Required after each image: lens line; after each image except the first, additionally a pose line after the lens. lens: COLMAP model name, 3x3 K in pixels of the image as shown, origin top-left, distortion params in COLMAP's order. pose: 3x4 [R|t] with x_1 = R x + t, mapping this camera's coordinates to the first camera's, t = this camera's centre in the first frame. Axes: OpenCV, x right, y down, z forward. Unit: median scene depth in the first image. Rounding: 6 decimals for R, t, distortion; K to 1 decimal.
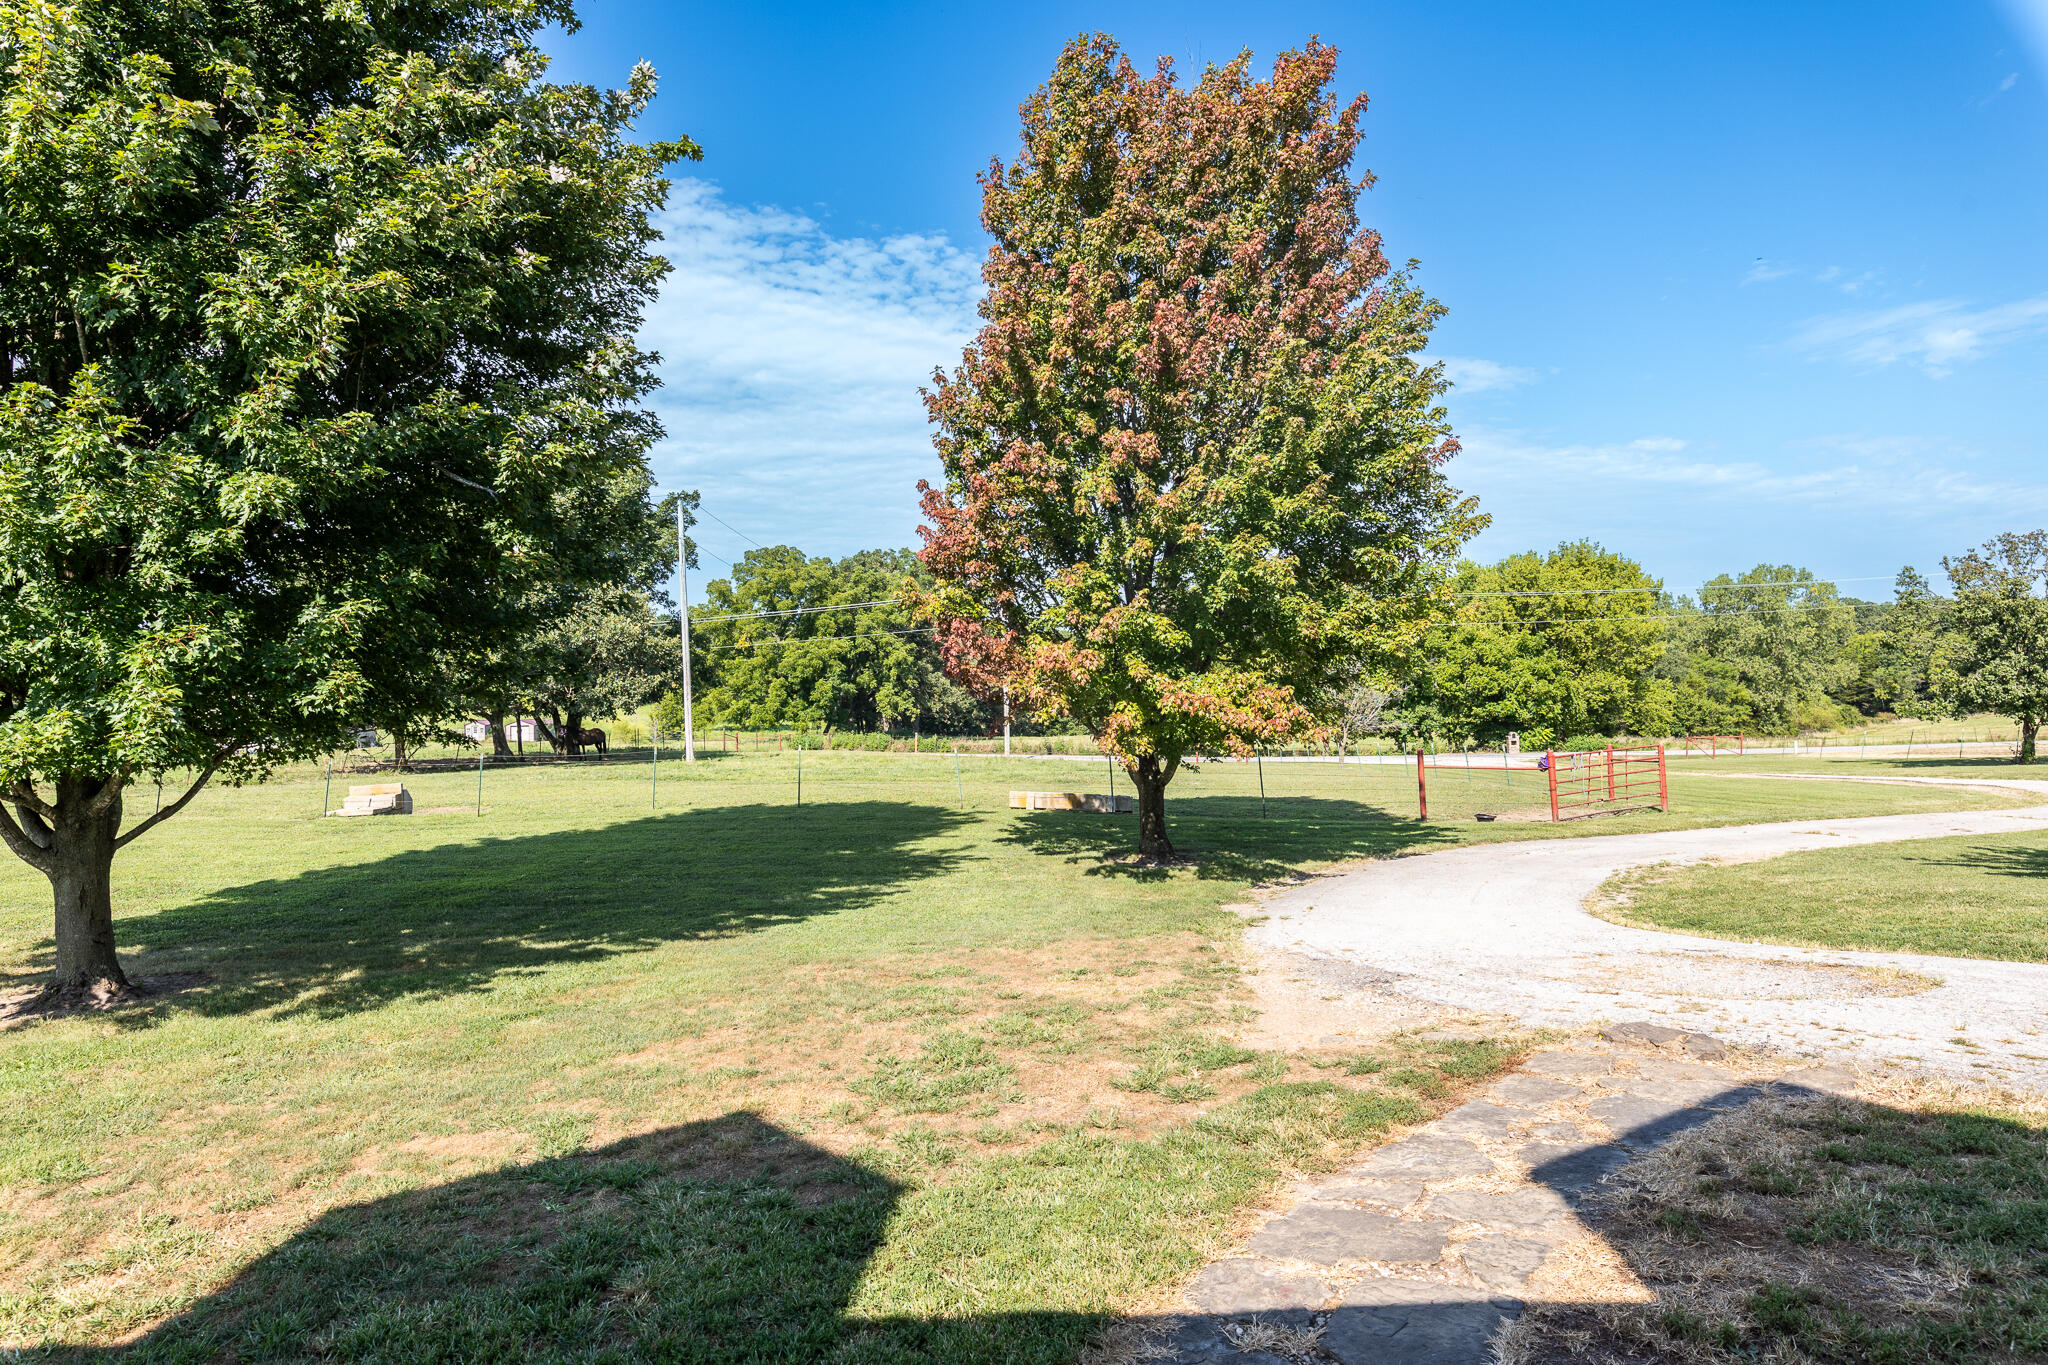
lens RADIAL K [[1297.7, 0, 1002.7], [0, 1297.7, 680.0], [0, 0, 1]] dist [-0.011306, -0.000527]
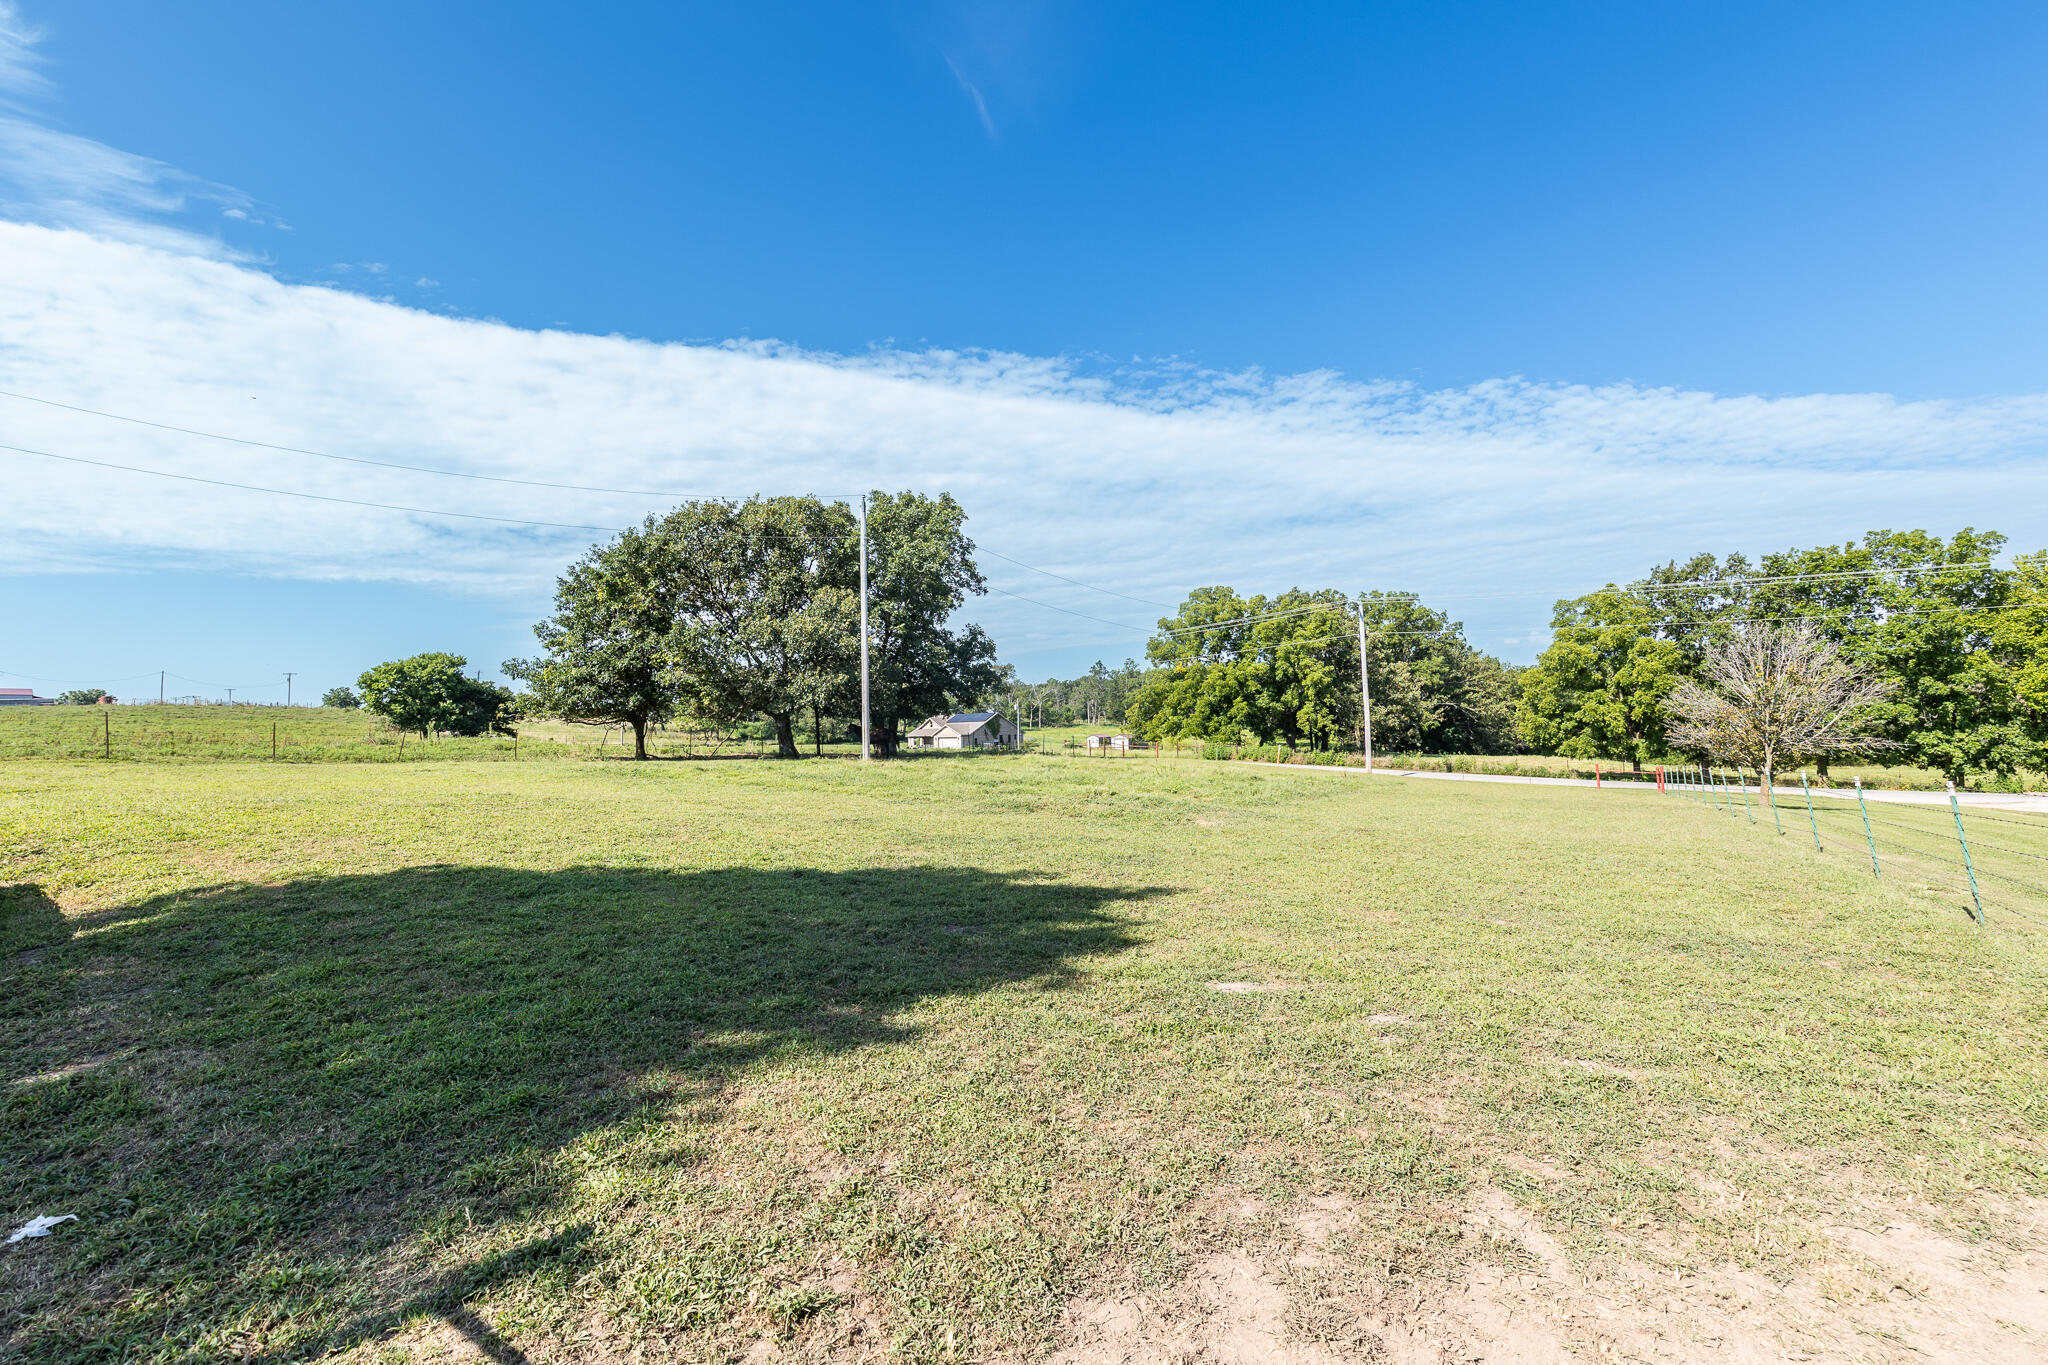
lens RADIAL K [[874.8, 0, 1033.5], [0, 874.8, 673.0], [0, 0, 1]] dist [-0.000509, 0.000029]
pose [[0.846616, -0.021365, -0.531775, 0.108964], [-0.003225, 0.998970, -0.045271, 0.012173], [0.532195, 0.040042, 0.845675, 0.246410]]
